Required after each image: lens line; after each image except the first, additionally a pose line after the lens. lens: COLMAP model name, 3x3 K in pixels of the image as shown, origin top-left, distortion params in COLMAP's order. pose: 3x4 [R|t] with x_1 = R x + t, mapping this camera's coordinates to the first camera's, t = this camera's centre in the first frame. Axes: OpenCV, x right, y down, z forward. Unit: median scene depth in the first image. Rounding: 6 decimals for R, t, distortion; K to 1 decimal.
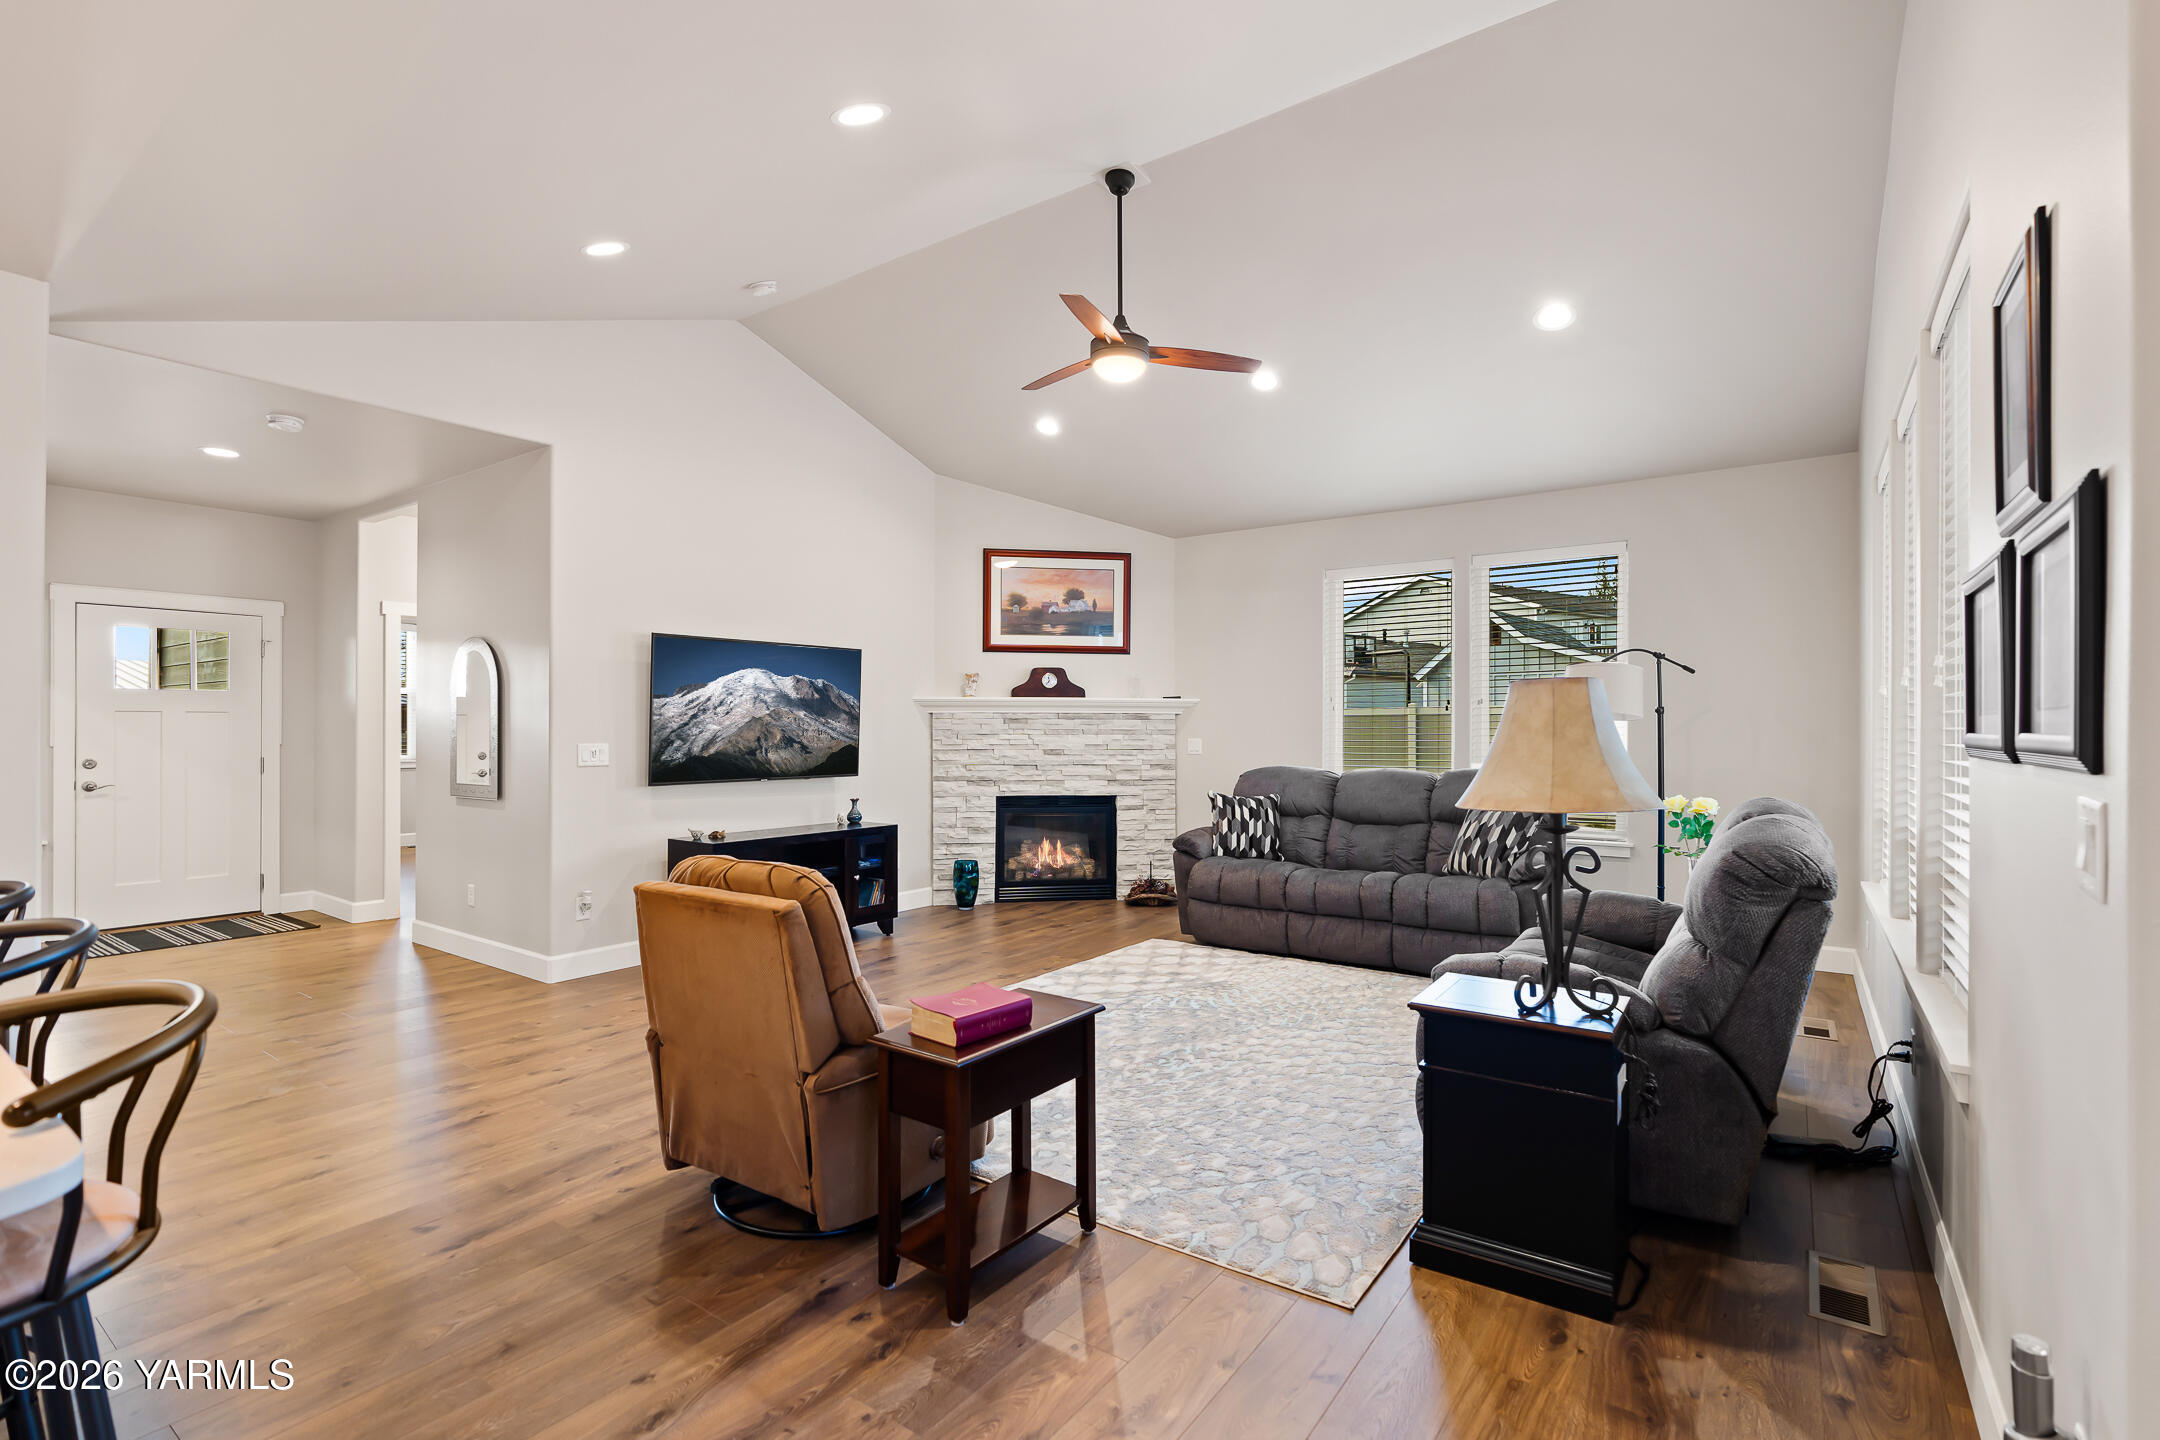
lens RADIAL K [[986.5, 0, 1080.0], [0, 986.5, 720.0], [0, 0, 1]] dist [-0.013229, -0.000056]
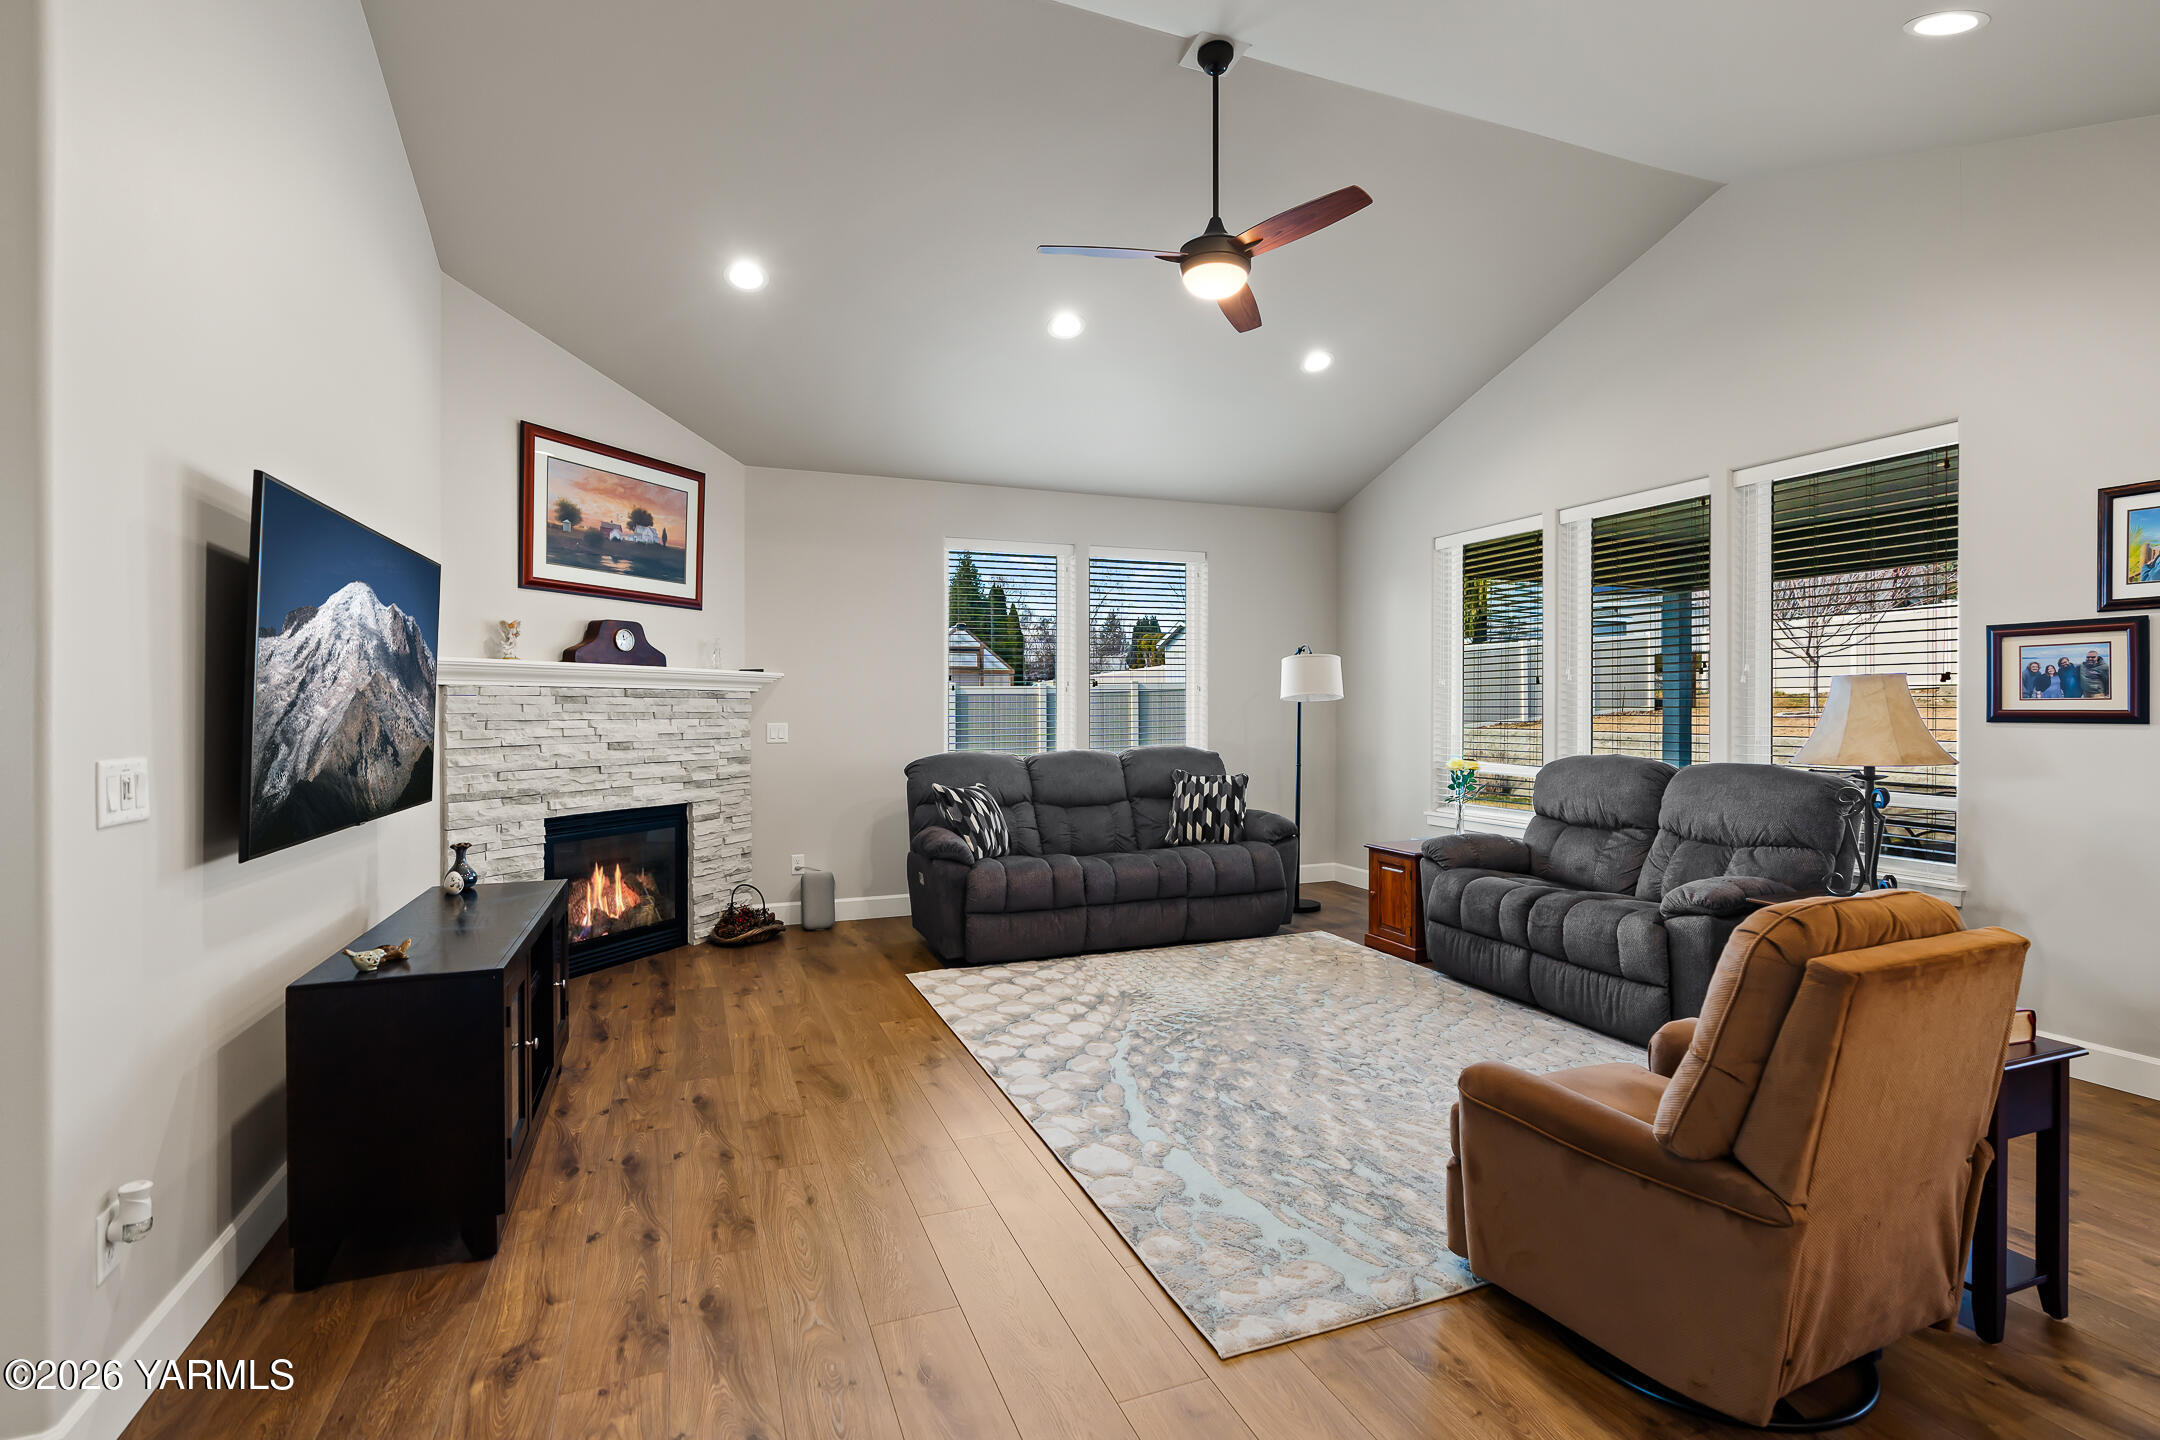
lens RADIAL K [[979.1, 0, 1052.7], [0, 979.1, 721.4], [0, 0, 1]] dist [-0.024372, 0.000164]
pose [[0.549176, -0.013539, 0.835597, -0.529637], [-0.003319, 0.999826, 0.018382, 0.002964], [-0.835700, -0.012868, 0.549035, 0.479529]]
